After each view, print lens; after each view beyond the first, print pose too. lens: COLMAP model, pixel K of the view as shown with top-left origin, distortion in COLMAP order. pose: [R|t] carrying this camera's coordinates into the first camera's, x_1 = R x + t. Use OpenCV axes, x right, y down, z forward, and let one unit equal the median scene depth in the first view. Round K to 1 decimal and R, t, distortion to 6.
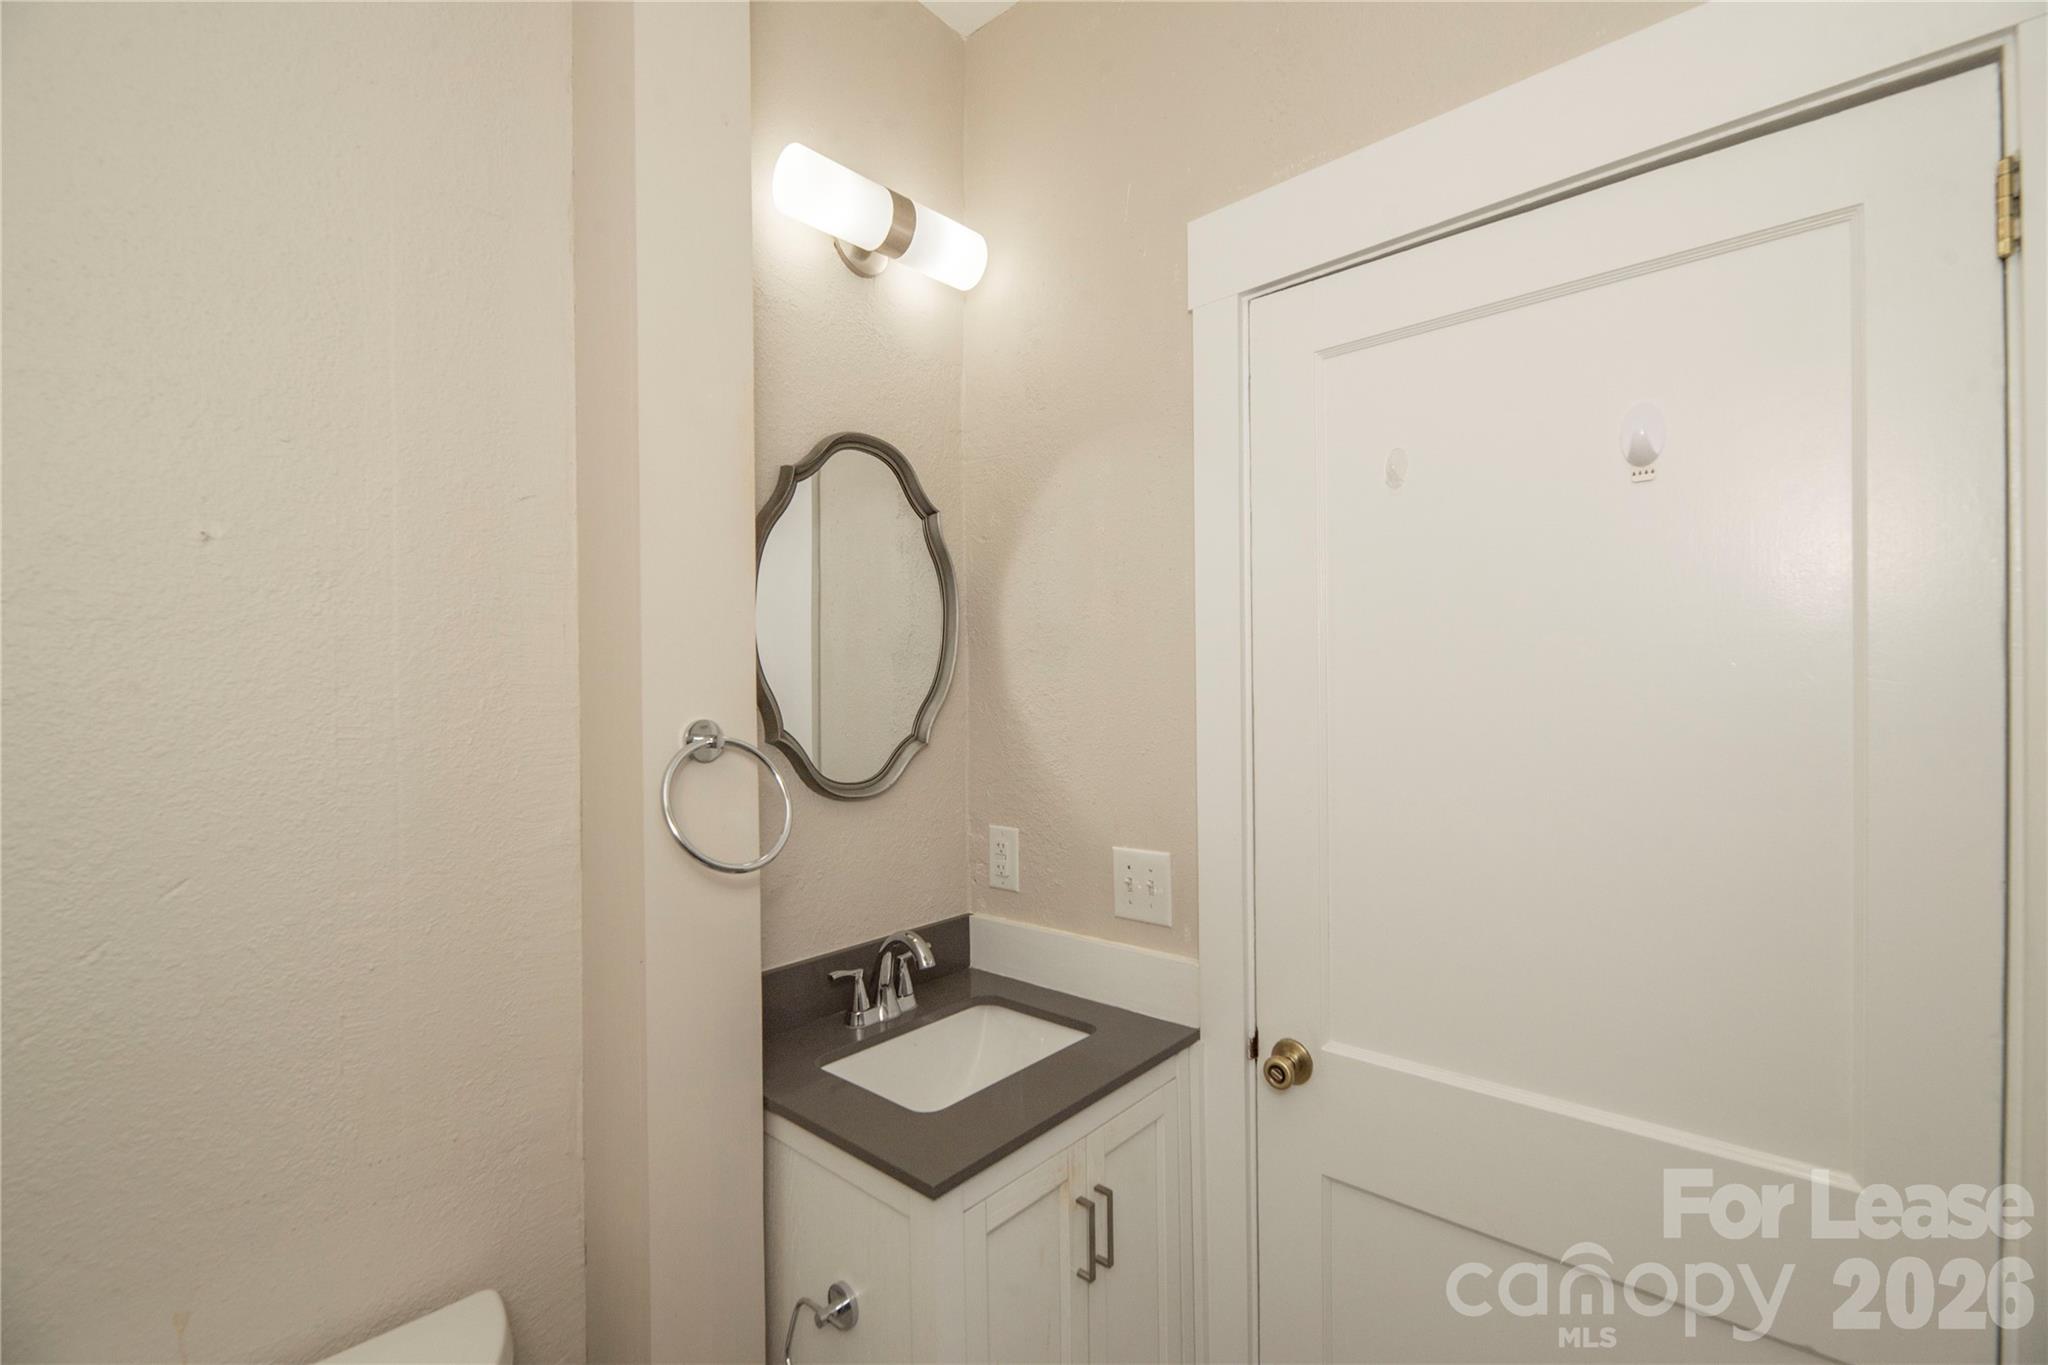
lens RADIAL K [[867.7, 0, 1024.0], [0, 867.7, 682.5], [0, 0, 1]] dist [0.001599, -0.005193]
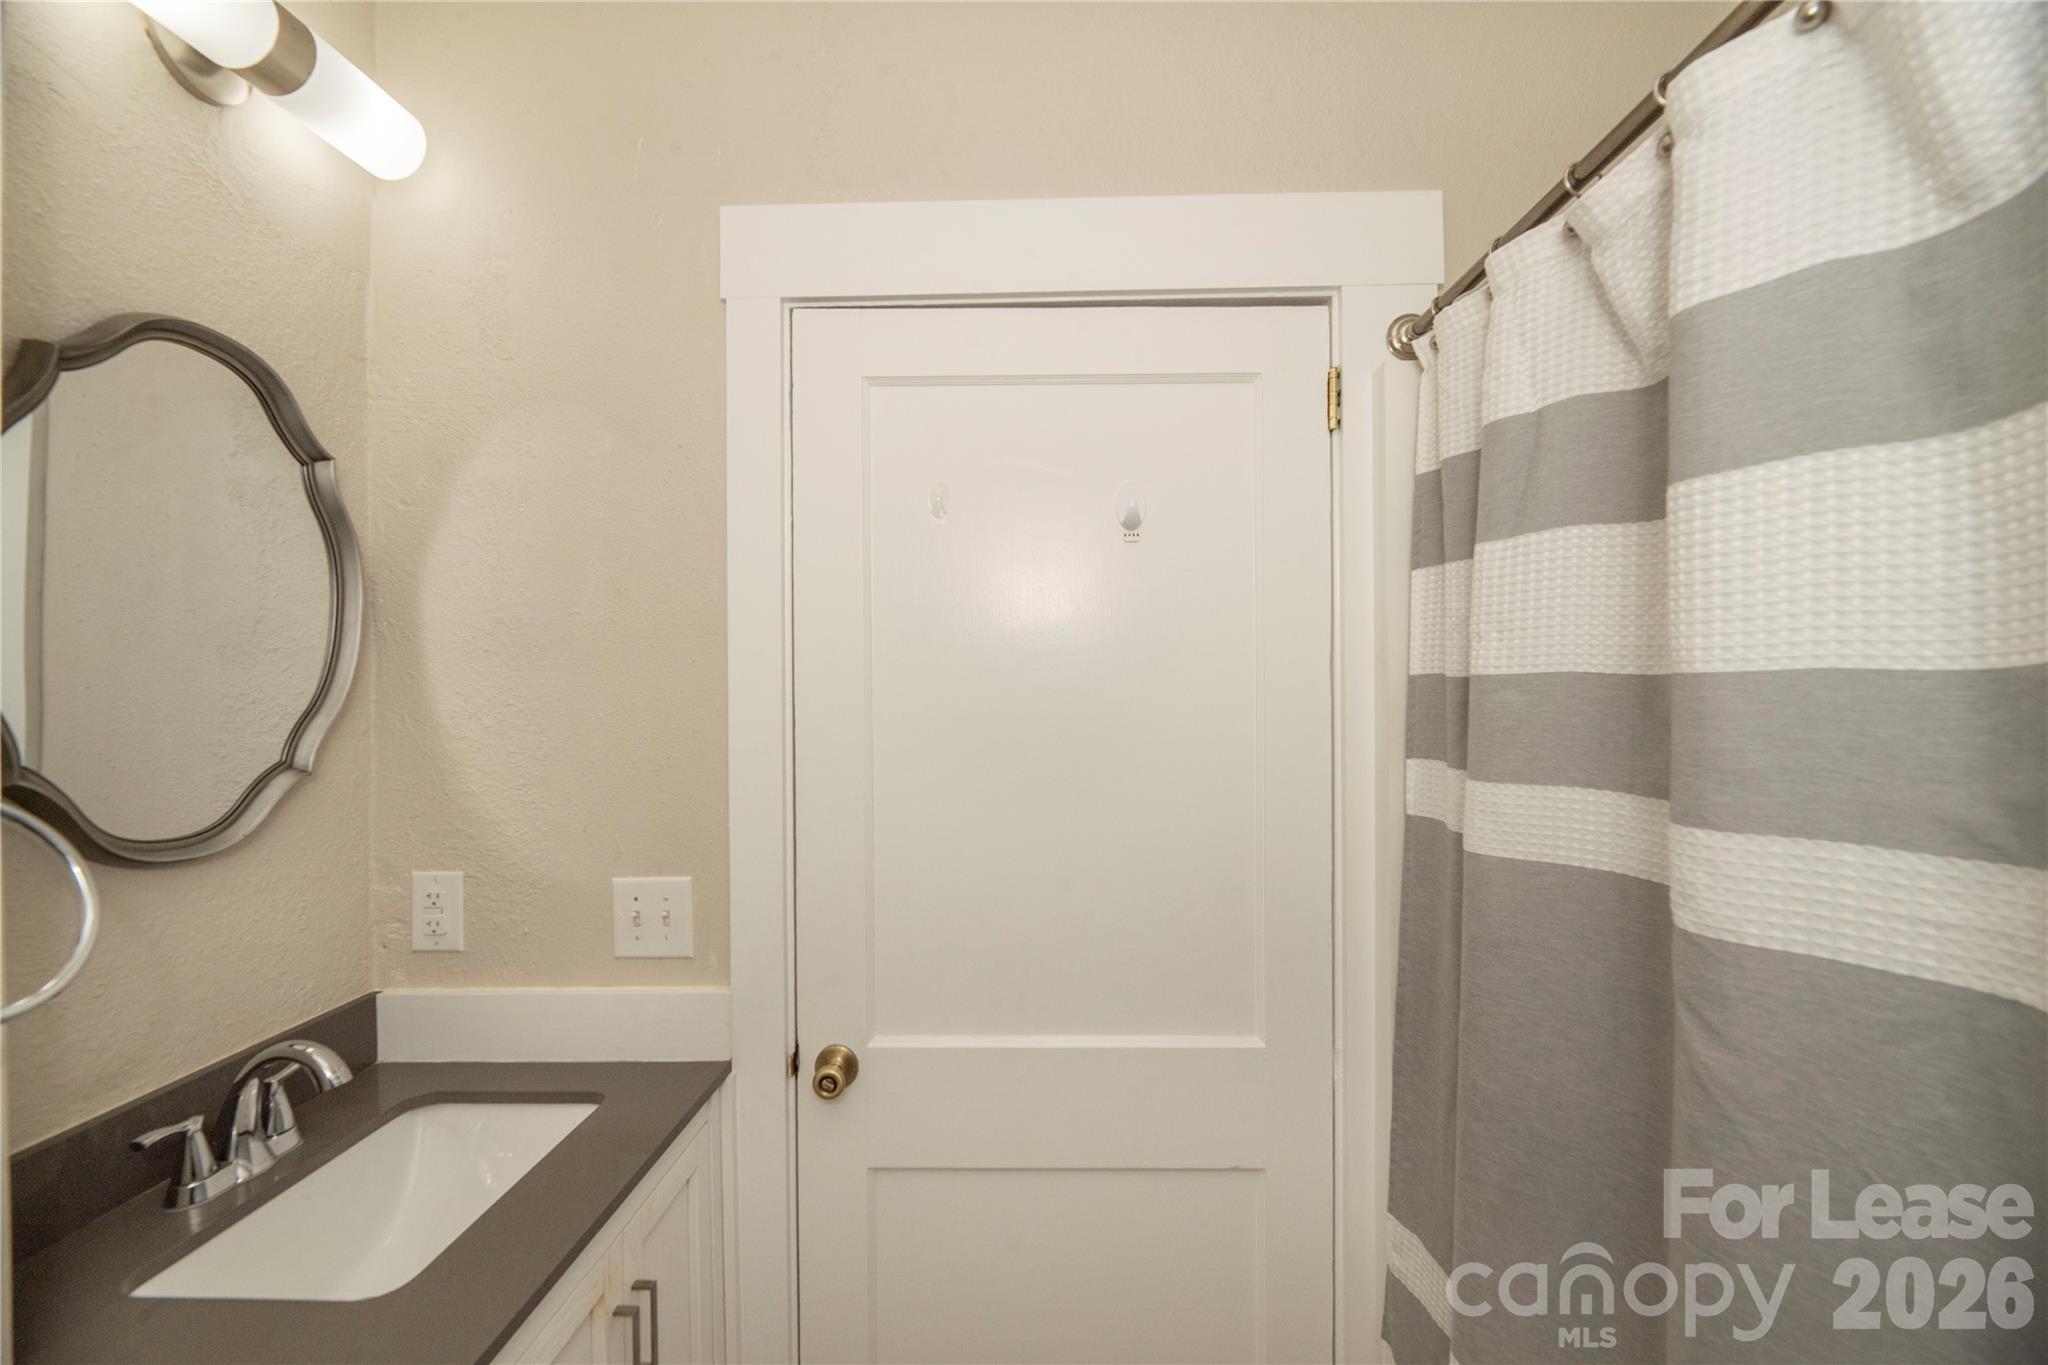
lens RADIAL K [[802.3, 0, 1028.6], [0, 802.3, 675.2], [0, 0, 1]] dist [-0.001020, -0.000072]
pose [[0.759089, 0.014798, 0.650819, -0.107535], [-0.007416, 0.999873, -0.014086, -0.007601], [-0.650945, 0.005866, 0.759103, 0.108025]]
